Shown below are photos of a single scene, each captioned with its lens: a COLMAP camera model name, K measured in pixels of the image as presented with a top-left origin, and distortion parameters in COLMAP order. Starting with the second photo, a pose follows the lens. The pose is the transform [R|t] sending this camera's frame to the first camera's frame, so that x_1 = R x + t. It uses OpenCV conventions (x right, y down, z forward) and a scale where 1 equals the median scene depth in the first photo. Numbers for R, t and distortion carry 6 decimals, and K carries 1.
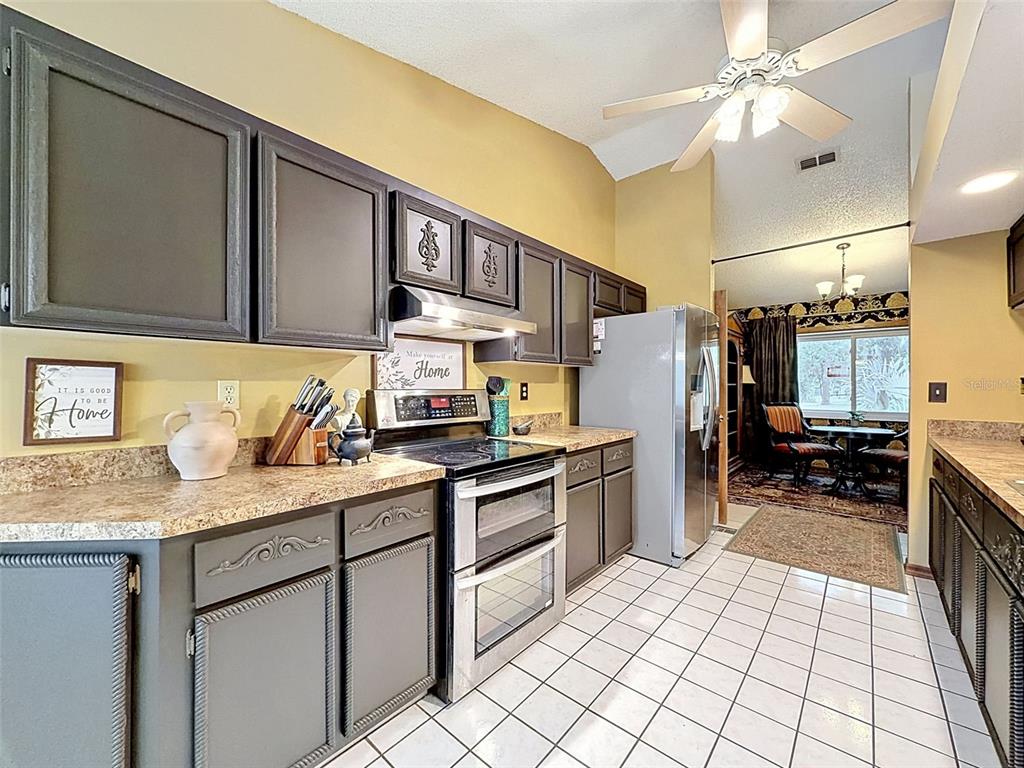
lens RADIAL K [[411.3, 0, 514.9], [0, 411.3, 384.2], [0, 0, 1]] dist [0.000060, 0.000390]
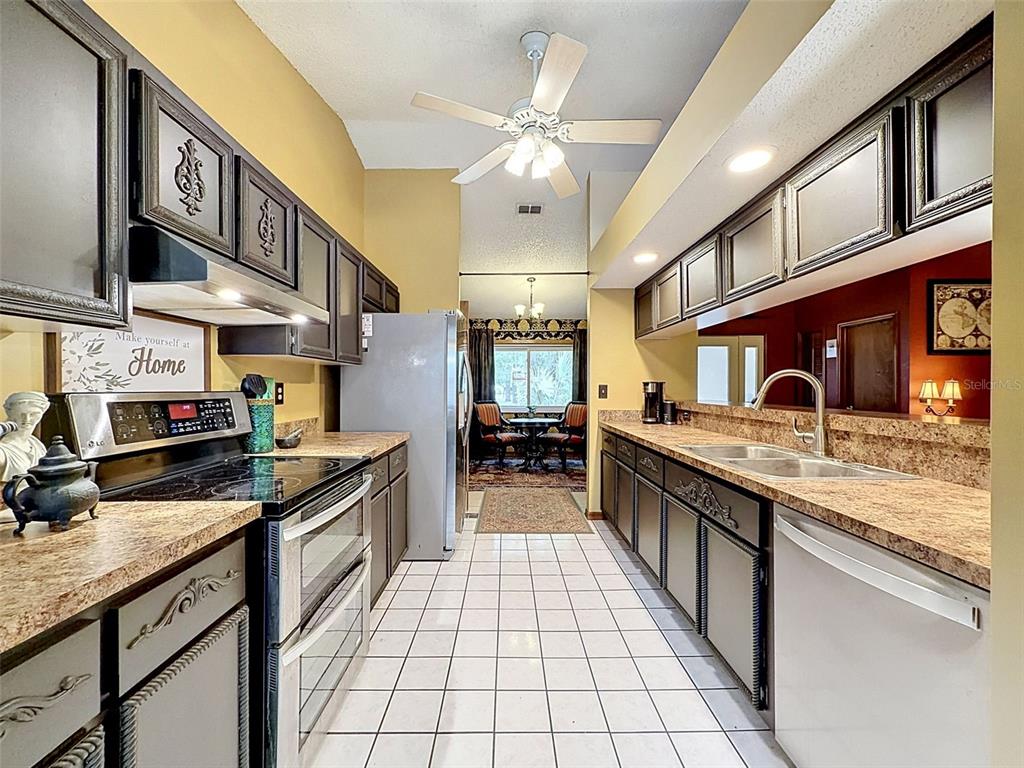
lens RADIAL K [[411.3, 0, 514.9], [0, 411.3, 384.2], [0, 0, 1]] dist [0.000060, 0.000390]
pose [[0.748049, 0.005596, 0.663620, -0.198891], [-0.004597, 0.999984, -0.003251, -0.000020], [-0.663627, -0.000619, 0.748063, 0.117038]]
